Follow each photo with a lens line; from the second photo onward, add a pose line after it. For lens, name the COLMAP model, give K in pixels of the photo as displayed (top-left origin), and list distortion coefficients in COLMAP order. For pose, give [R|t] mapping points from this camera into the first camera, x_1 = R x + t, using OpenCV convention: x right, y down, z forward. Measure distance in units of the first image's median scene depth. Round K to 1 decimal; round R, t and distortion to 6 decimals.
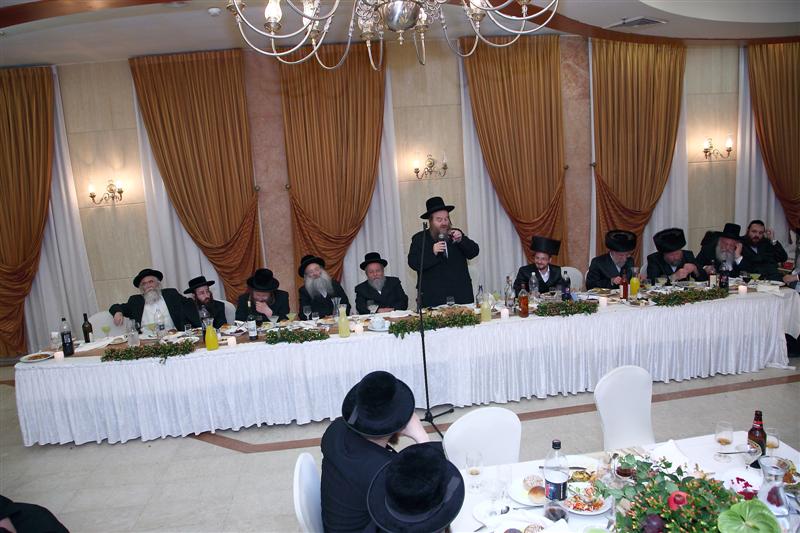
lens RADIAL K [[536.9, 0, 394.0], [0, 536.9, 259.7], [0, 0, 1]] dist [-0.069326, 0.017637]
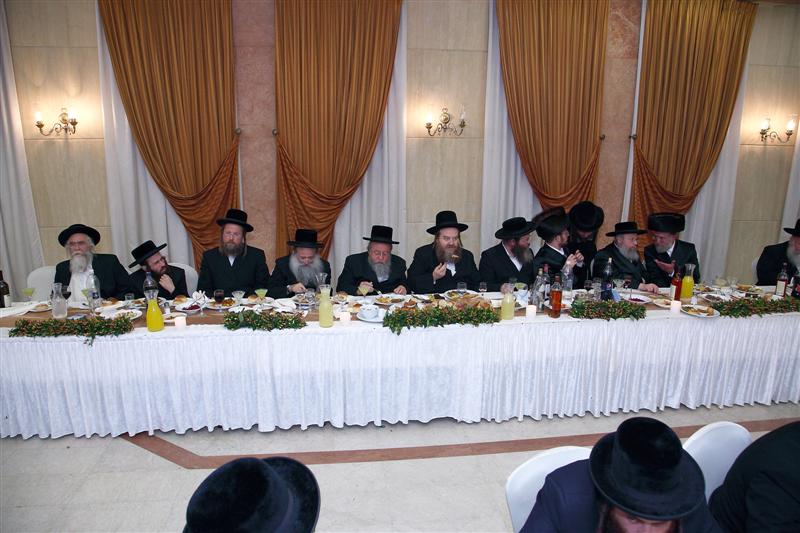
lens RADIAL K [[536.9, 0, 399.2], [0, 536.9, 266.5], [0, 0, 1]] dist [-0.069326, 0.017637]
pose [[0.996816, 0.076592, 0.022164, -0.006717], [-0.078092, 0.993937, 0.077405, -0.007228], [-0.016101, -0.078889, 0.996753, 0.150144]]
